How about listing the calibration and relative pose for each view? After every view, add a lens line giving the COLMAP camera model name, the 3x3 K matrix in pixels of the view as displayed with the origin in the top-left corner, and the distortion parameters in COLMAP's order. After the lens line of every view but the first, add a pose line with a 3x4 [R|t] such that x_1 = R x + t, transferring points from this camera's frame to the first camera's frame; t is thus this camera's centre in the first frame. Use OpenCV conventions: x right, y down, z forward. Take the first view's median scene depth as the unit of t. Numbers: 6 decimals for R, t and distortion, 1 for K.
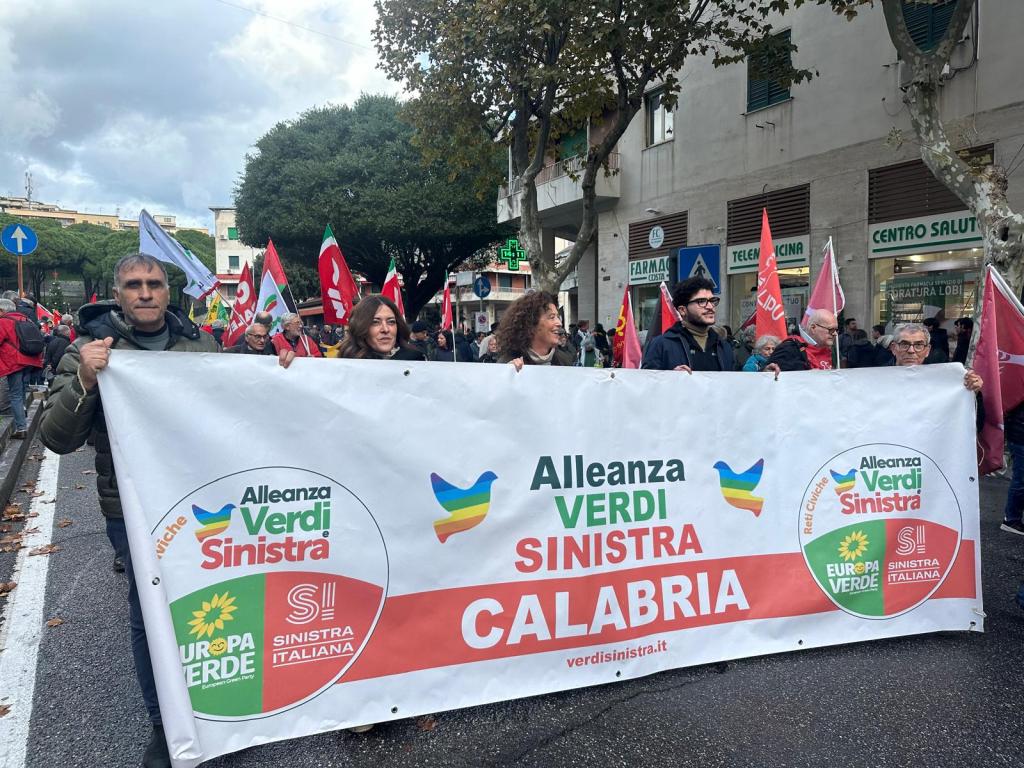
lens RADIAL K [[711.5, 0, 512.0], [0, 711.5, 384.0], [0, 0, 1]] dist [0.108612, -0.168383]
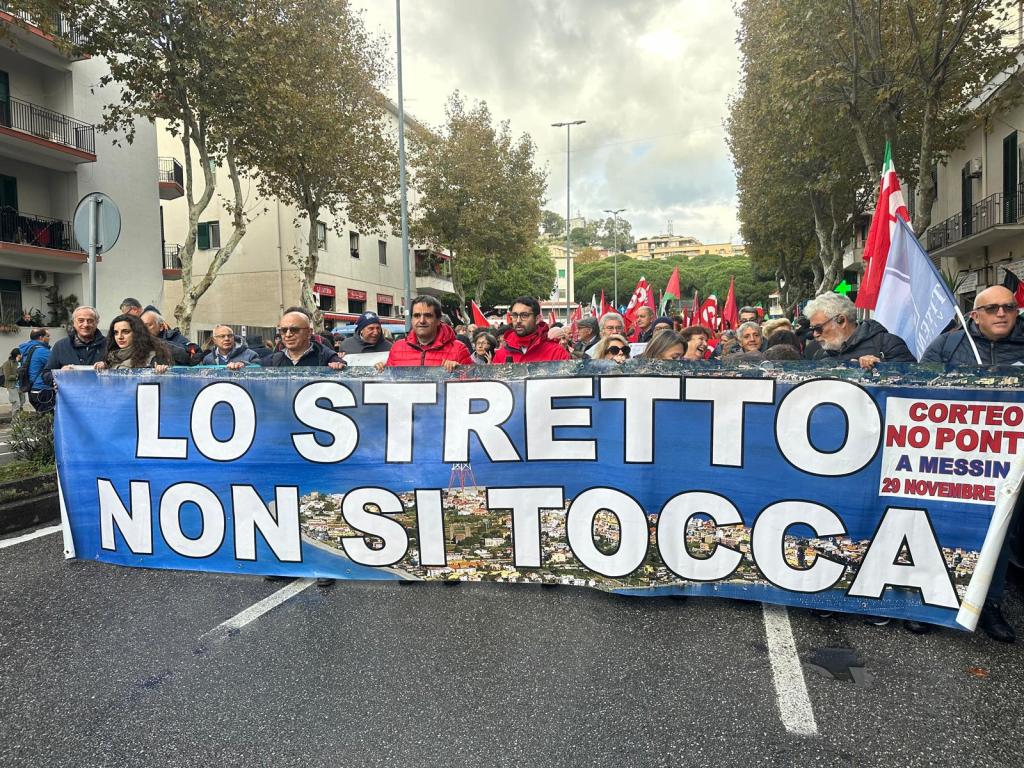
lens RADIAL K [[711.5, 0, 512.0], [0, 711.5, 384.0], [0, 0, 1]] dist [0.108612, -0.168383]
pose [[0.686856, 0.019987, -0.726518, 1.127810], [-0.021817, 0.999738, 0.006877, 0.112266], [0.726466, 0.011127, 0.687113, -1.361808]]
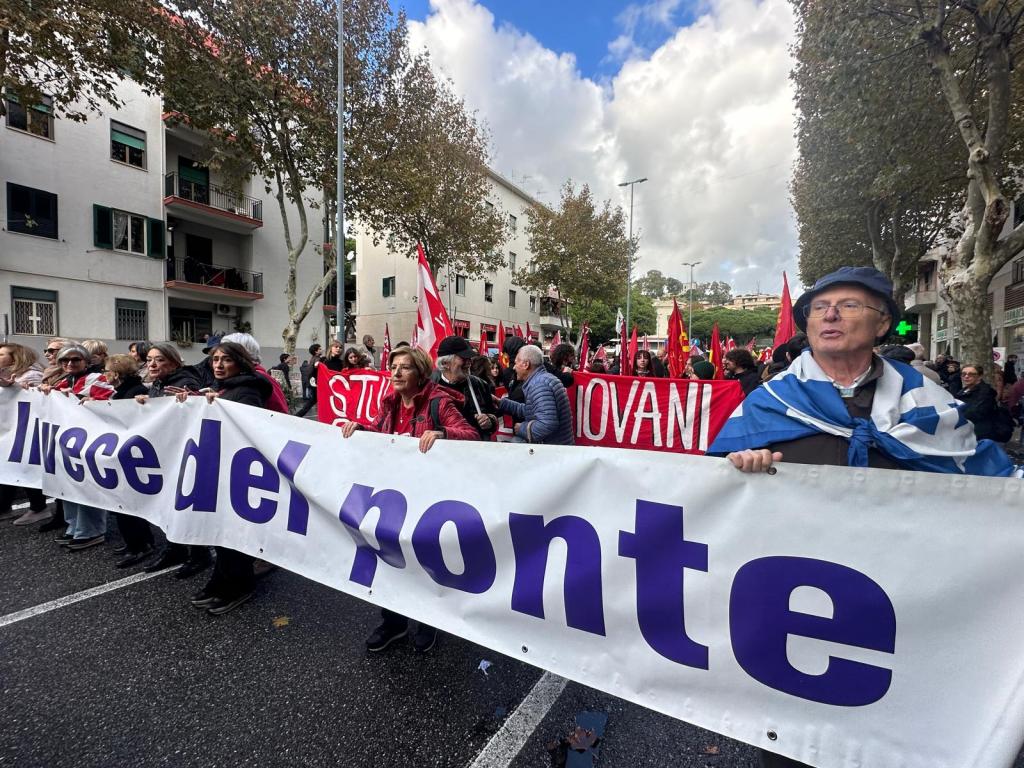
lens RADIAL K [[445.1, 0, 514.5], [0, 445.1, 385.8], [0, 0, 1]] dist [0.000256, -0.000545]
pose [[0.455136, 0.042001, -0.889431, 0.948093], [-0.067155, 0.997661, 0.012748, 0.078047], [0.887886, 0.053928, 0.456892, -0.924458]]
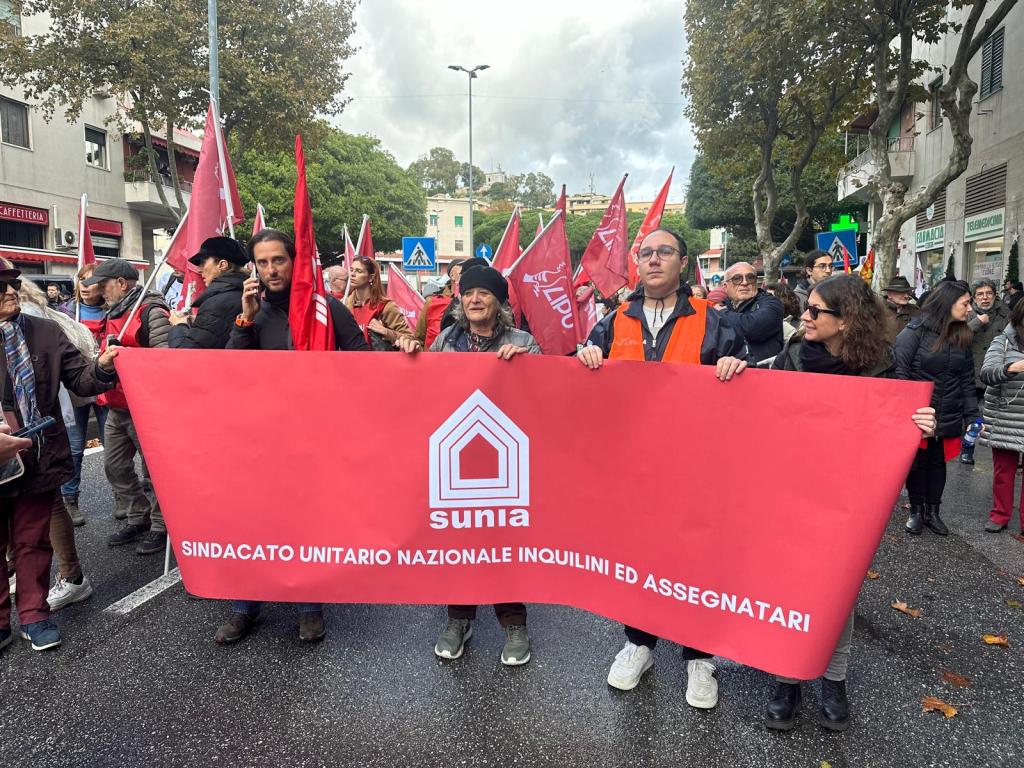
lens RADIAL K [[711.5, 0, 512.0], [0, 711.5, 384.0], [0, 0, 1]] dist [0.108612, -0.168383]
pose [[0.759841, 0.068023, -0.646541, 0.515086], [-0.041188, 0.997550, 0.056547, 0.037417], [0.648803, -0.016337, 0.760781, -0.347692]]
